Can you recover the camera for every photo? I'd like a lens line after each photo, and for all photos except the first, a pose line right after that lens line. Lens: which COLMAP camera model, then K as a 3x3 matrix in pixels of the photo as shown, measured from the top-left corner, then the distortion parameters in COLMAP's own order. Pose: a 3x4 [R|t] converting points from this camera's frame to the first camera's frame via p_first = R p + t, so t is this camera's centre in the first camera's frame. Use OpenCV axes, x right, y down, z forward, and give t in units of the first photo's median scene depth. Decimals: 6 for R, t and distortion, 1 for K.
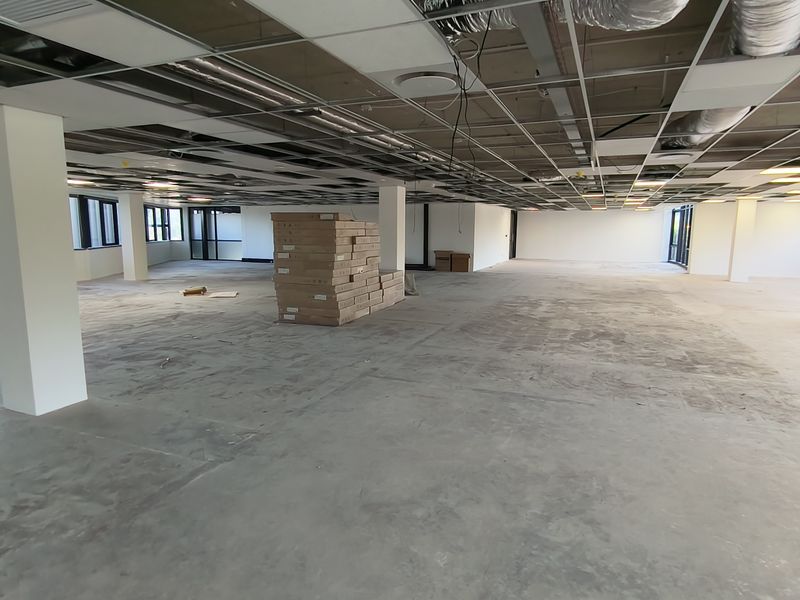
lens RADIAL K [[498.3, 0, 401.2], [0, 498.3, 305.7], [0, 0, 1]] dist [0.002825, 0.001470]
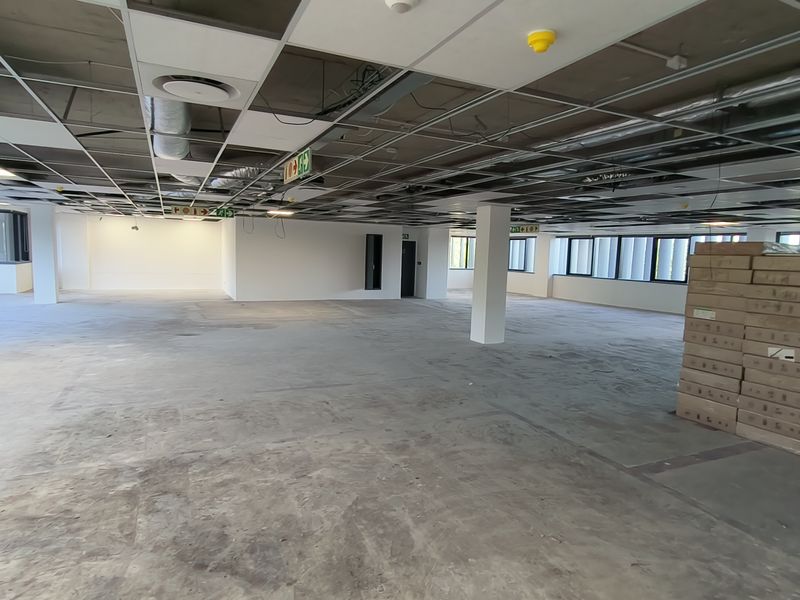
lens RADIAL K [[498.3, 0, 402.9], [0, 498.3, 301.9], [0, 0, 1]] dist [0.002825, 0.001470]
pose [[-0.674103, 0.044676, -0.737285, 0.926269], [-0.151146, 0.968705, 0.196892, -0.280601], [0.723008, 0.244163, -0.646254, 1.785624]]
